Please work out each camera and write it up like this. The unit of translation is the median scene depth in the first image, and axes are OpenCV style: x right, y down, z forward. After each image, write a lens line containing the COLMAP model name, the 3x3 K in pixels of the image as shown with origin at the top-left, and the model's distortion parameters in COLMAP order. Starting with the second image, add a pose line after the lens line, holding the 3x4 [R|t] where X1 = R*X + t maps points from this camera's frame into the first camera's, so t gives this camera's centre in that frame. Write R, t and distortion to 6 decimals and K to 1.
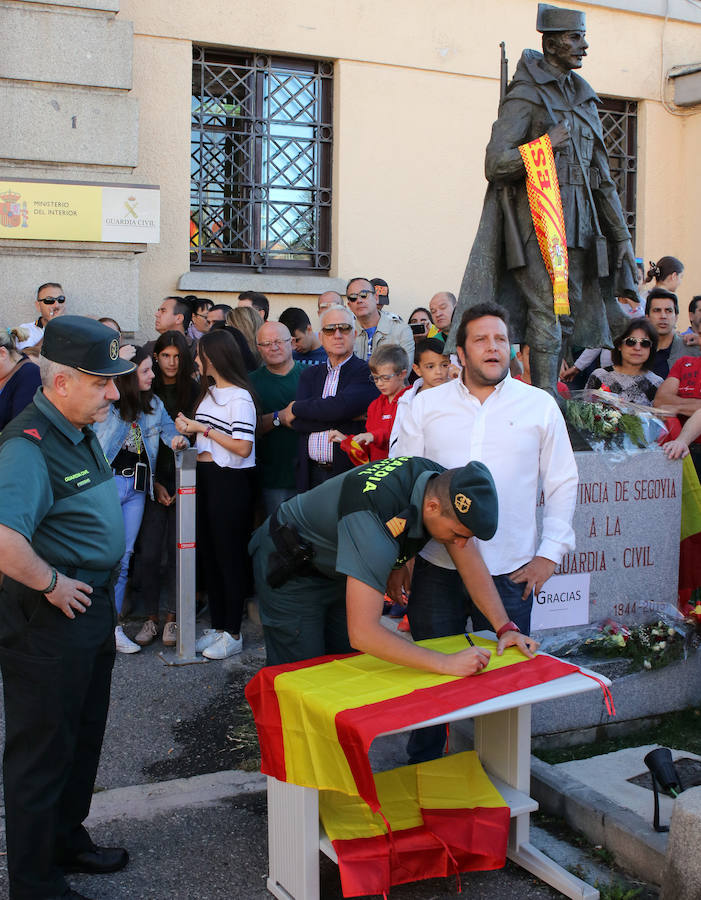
lens RADIAL K [[1129.8, 0, 344.7], [0, 1129.8, 445.7], [0, 0, 1]] dist [-0.118916, 0.000000]
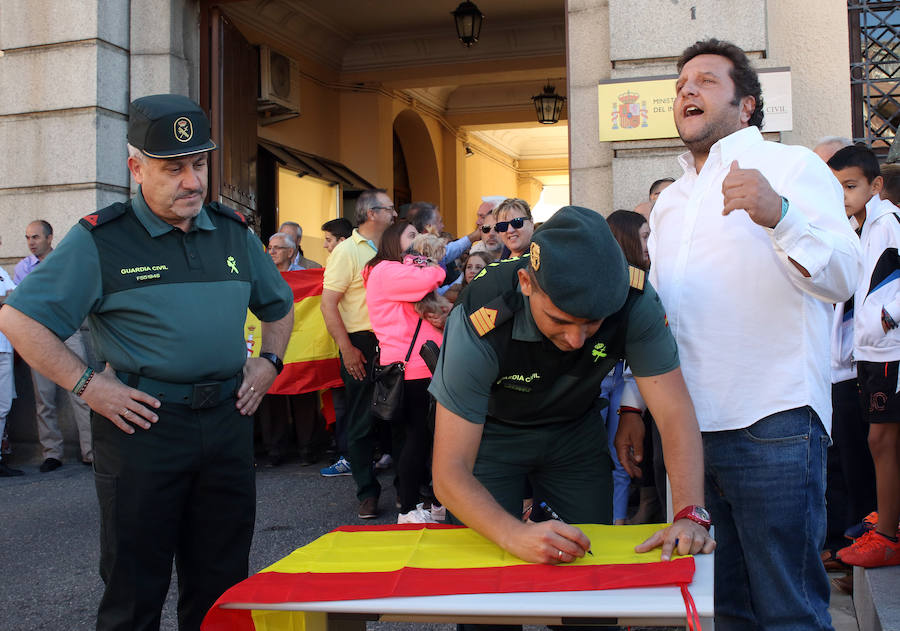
lens RADIAL K [[1088.3, 0, 474.3], [0, 1088.3, 297.5], [0, 0, 1]] dist [-0.118597, 0.000000]
pose [[0.752622, -0.037199, -0.657401, 0.328020], [-0.038086, 0.994272, -0.099864, 0.077038], [0.657350, 0.100198, 0.746894, 0.336713]]
